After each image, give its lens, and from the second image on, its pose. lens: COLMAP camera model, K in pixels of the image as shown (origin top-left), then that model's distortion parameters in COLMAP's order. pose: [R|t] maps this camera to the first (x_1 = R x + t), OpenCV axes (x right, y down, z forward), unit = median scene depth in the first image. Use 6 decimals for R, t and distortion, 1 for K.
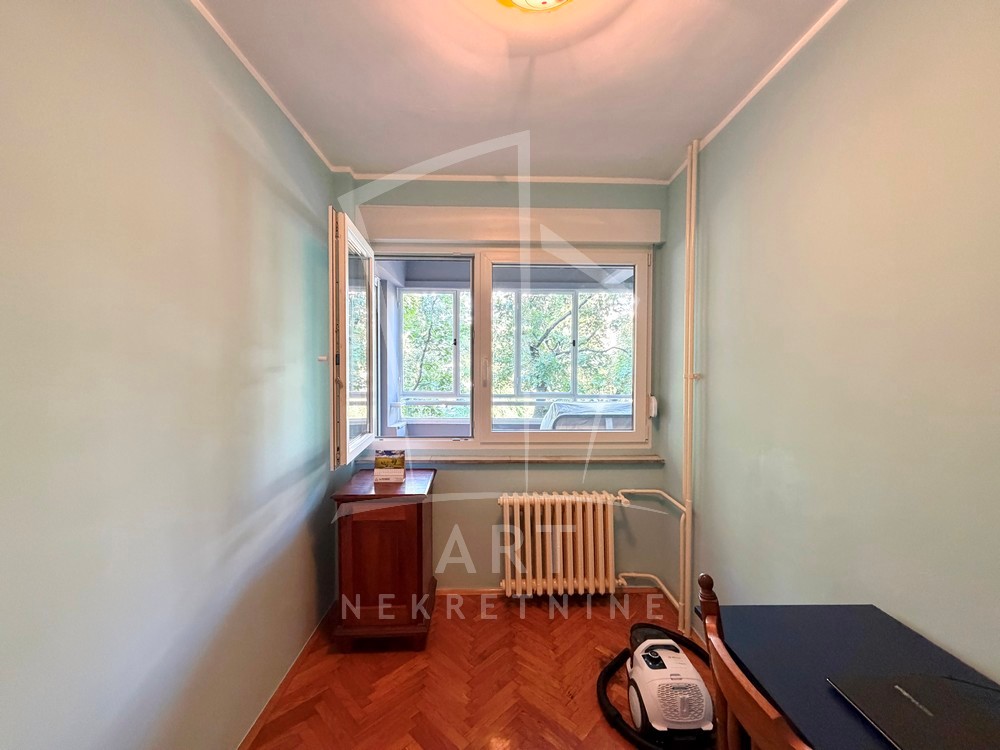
lens RADIAL K [[398.1, 0, 496.2], [0, 398.1, 372.5], [0, 0, 1]] dist [0.002297, -0.000245]
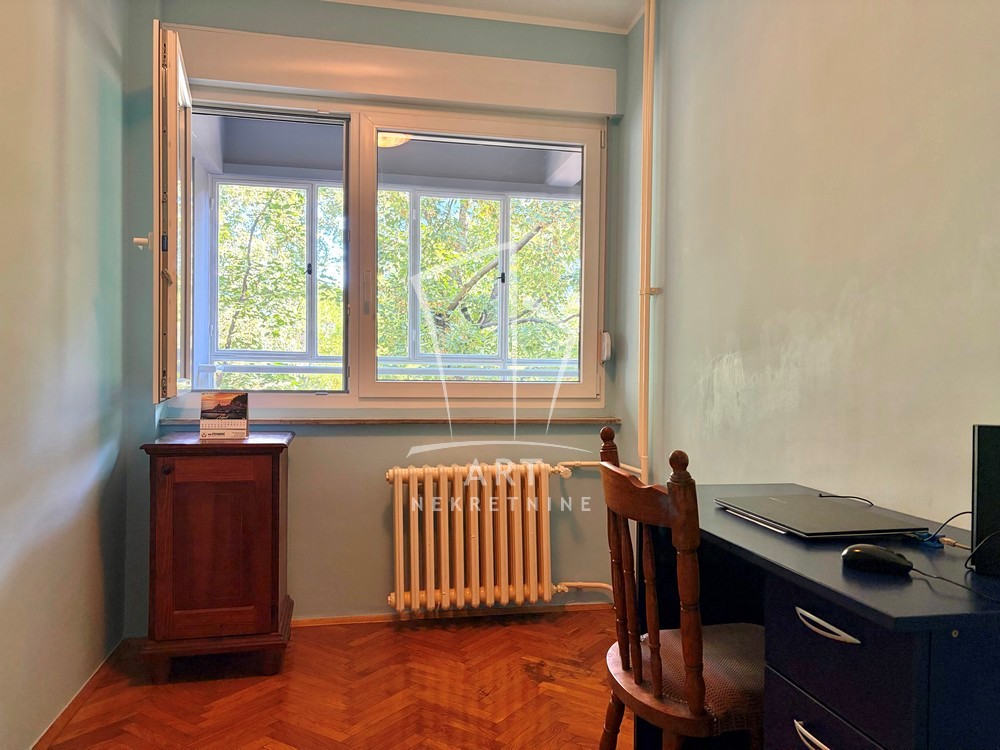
lens RADIAL K [[751.2, 0, 502.4], [0, 751.2, 376.9], [0, 0, 1]] dist [0.032004, -0.006095]
pose [[0.984624, 0.005411, 0.174605, -0.024466], [-0.003868, 0.999950, -0.009177, 0.164016], [-0.174646, 0.008361, 0.984596, -0.307492]]
